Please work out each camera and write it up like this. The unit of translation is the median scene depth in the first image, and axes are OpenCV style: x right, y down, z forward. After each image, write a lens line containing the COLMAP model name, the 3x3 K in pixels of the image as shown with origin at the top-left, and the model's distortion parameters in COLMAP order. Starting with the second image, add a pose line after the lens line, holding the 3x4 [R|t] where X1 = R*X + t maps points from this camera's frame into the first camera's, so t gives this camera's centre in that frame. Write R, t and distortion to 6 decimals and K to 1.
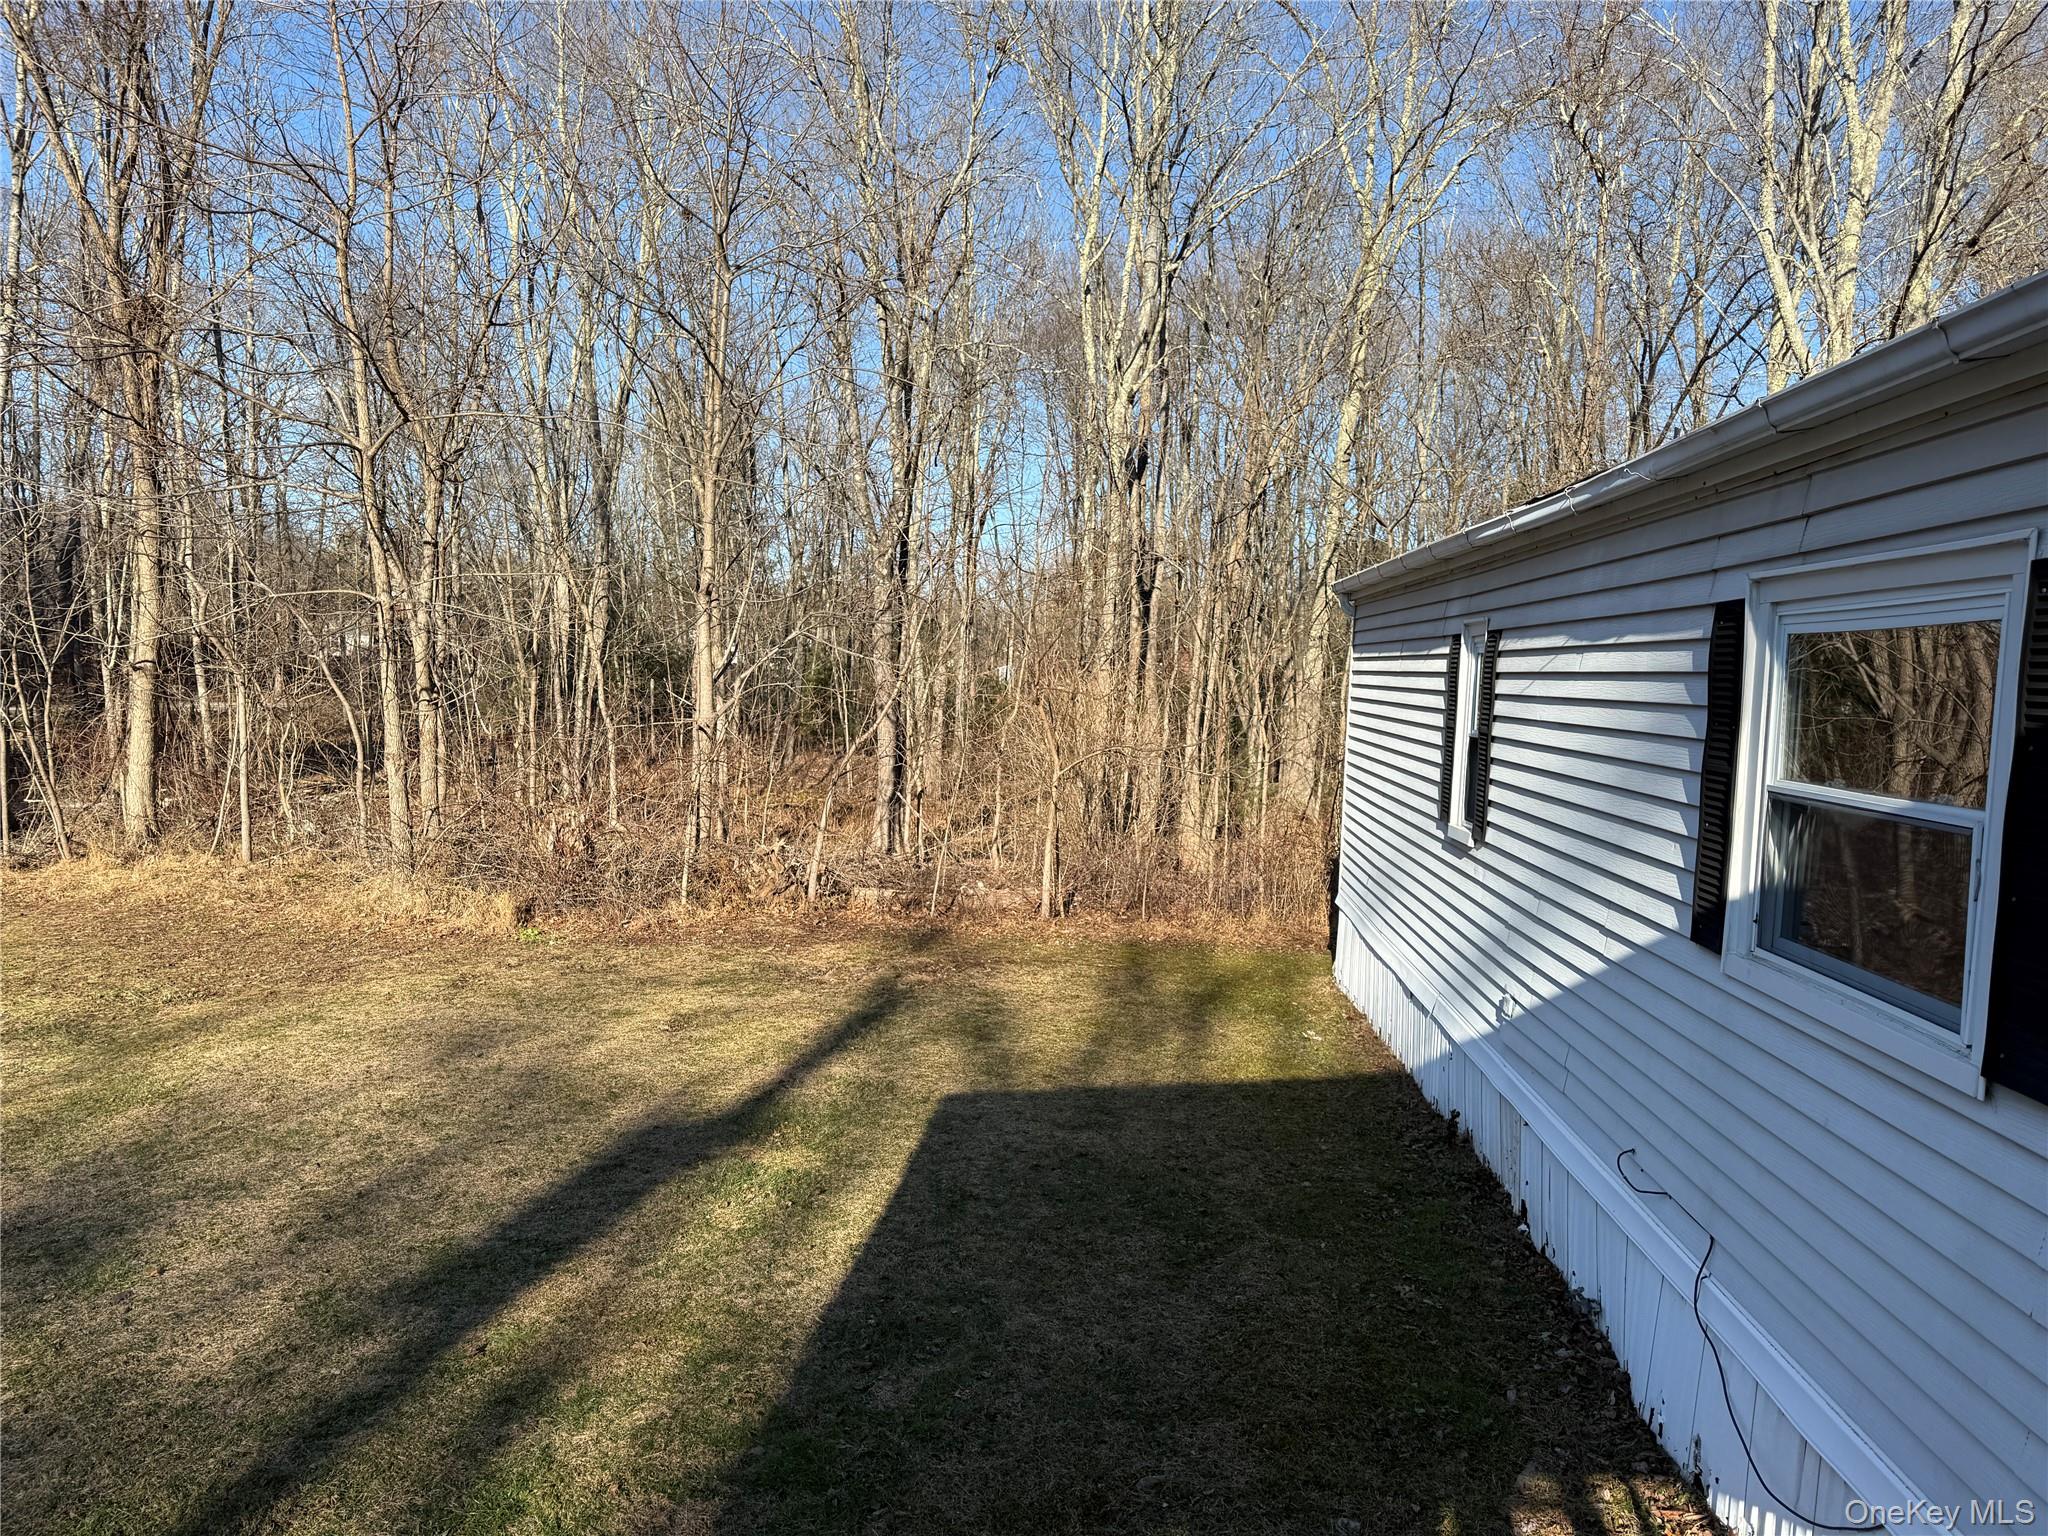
lens RADIAL K [[1476.0, 0, 1024.0], [0, 1476.0, 768.0], [0, 0, 1]] dist [0.027829, -0.001428]
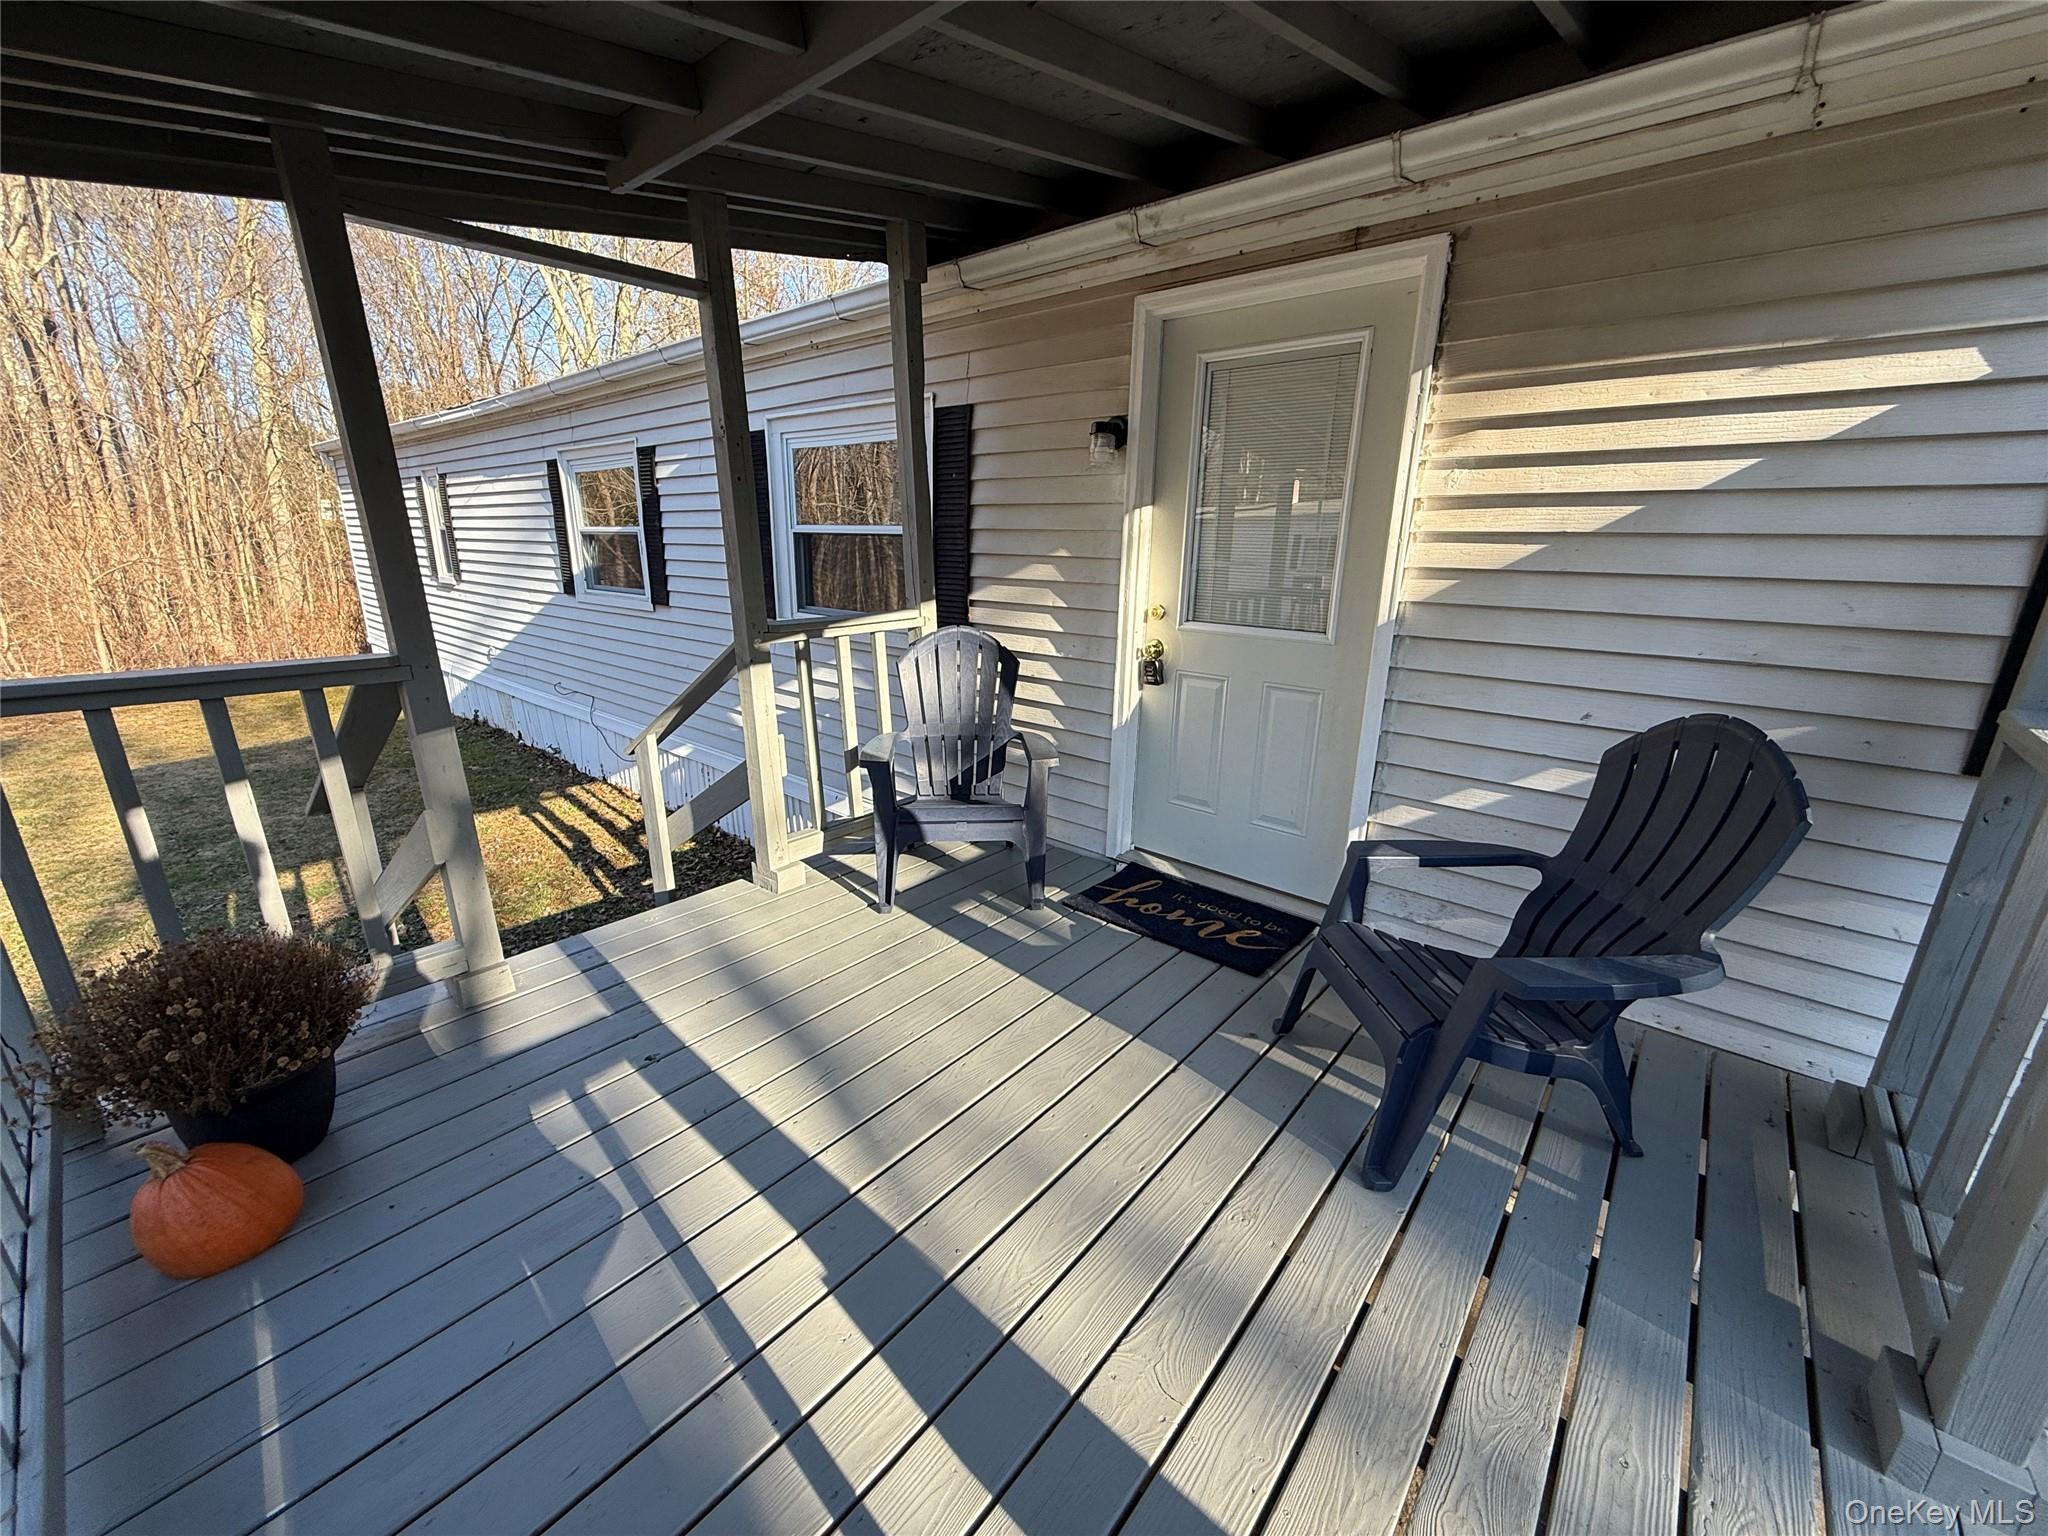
lens RADIAL K [[810.4, 0, 1024.0], [0, 810.4, 768.0], [0, 0, 1]] dist [-0.000995, 0.000392]
pose [[0.598125, -0.249042, 0.761725, -0.237296], [0.062670, 0.962114, 0.265347, 0.078918], [-0.798948, -0.110974, 0.591072, -0.539604]]
